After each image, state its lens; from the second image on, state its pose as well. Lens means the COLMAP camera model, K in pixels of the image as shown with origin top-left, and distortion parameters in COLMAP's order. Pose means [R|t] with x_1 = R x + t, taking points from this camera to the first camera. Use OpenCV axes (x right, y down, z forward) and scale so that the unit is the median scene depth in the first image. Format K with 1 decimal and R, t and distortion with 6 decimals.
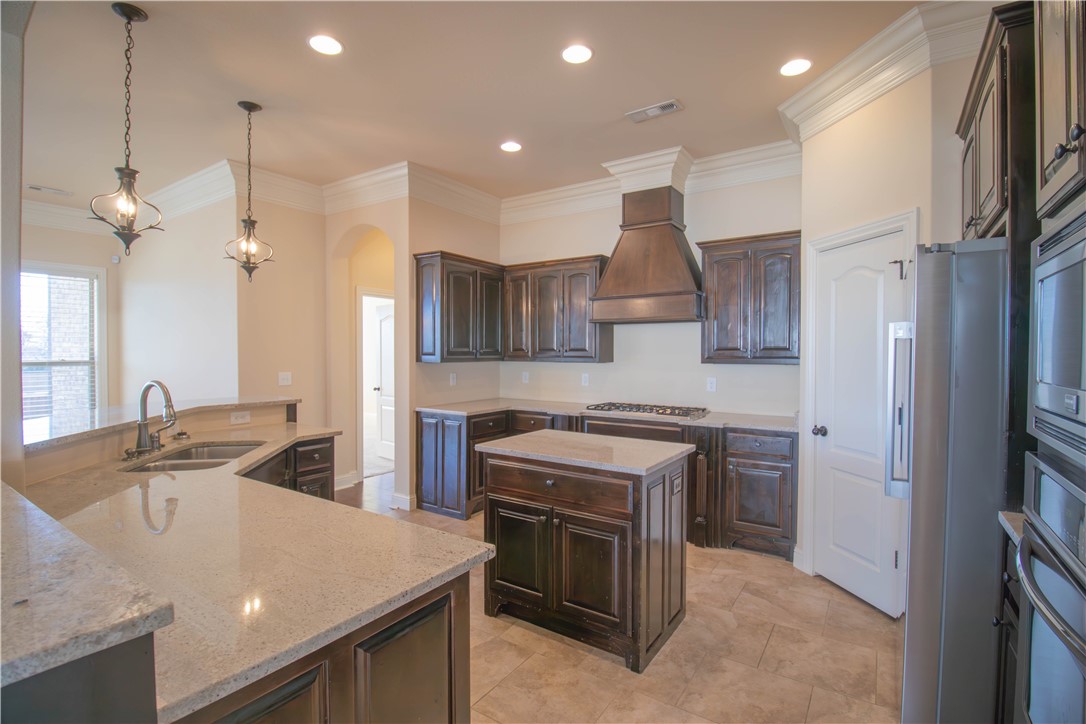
lens RADIAL K [[507.8, 0, 547.1], [0, 507.8, 359.7], [0, 0, 1]] dist [-0.003507, -0.000878]
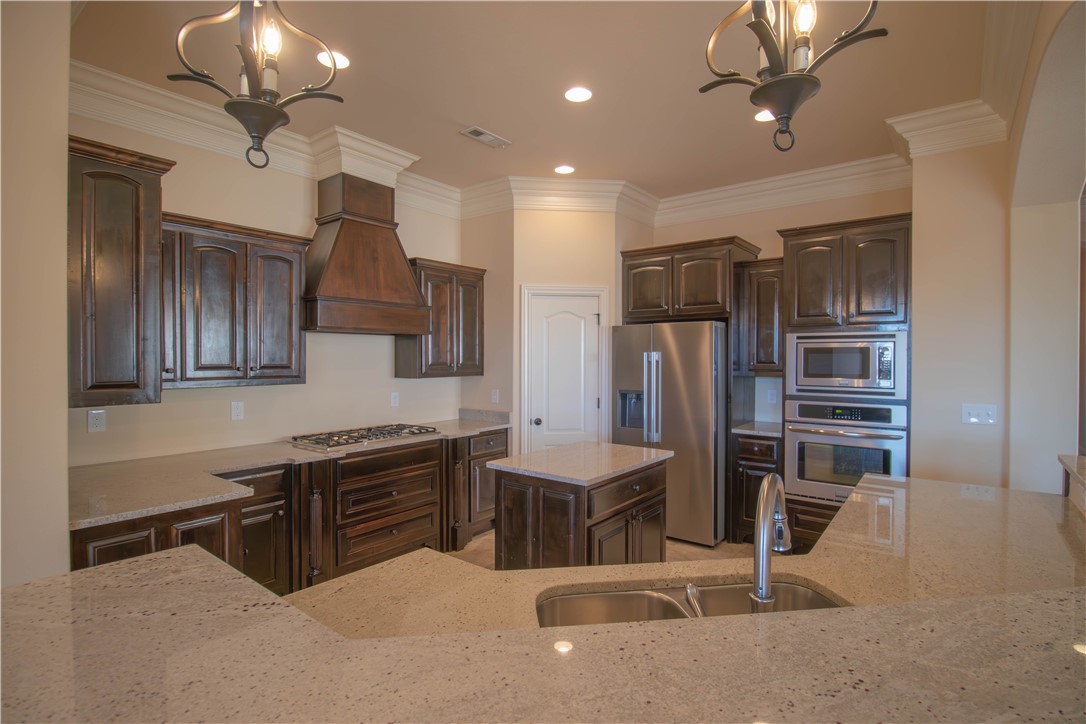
lens RADIAL K [[520.1, 0, 543.0], [0, 520.1, 362.0], [0, 0, 1]] dist [-0.025330, -0.000500]
pose [[0.071090, -0.017415, 0.997318, -0.679513], [0.009283, 0.999816, 0.016797, -0.038408], [-0.997427, 0.008064, 0.071239, 0.656649]]
